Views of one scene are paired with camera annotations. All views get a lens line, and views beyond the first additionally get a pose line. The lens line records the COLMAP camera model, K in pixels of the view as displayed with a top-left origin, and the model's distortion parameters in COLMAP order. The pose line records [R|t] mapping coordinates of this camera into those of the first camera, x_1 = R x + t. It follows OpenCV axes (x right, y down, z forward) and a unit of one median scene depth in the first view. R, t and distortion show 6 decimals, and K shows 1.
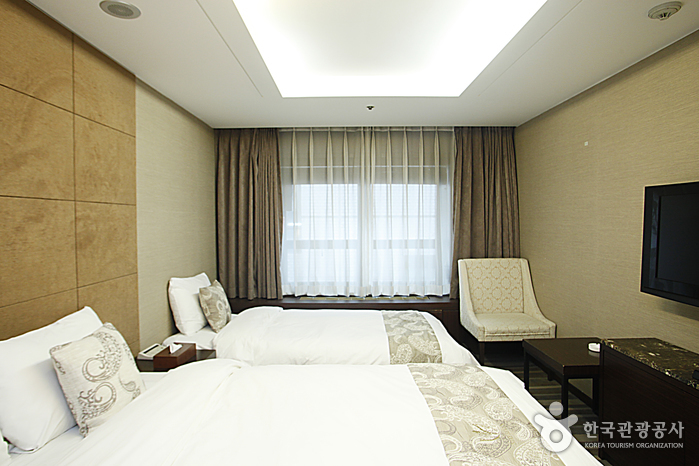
lens RADIAL K [[401.5, 0, 349.5], [0, 401.5, 233.0], [0, 0, 1]] dist [-0.056249, 0.002728]
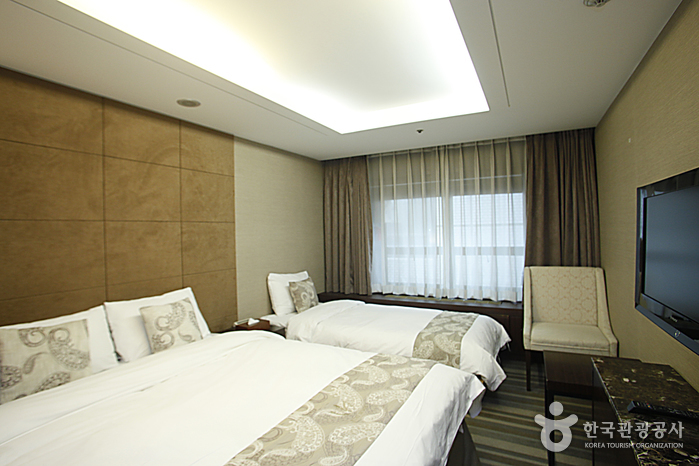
lens RADIAL K [[353.2, 0, 349.5], [0, 353.2, 233.0], [0, 0, 1]] dist [-0.074052, 0.000623]
pose [[0.887421, -0.011497, -0.460816, 0.273735], [0.002101, 0.999779, -0.020898, -0.001747], [0.460955, 0.017577, 0.887249, 0.019837]]
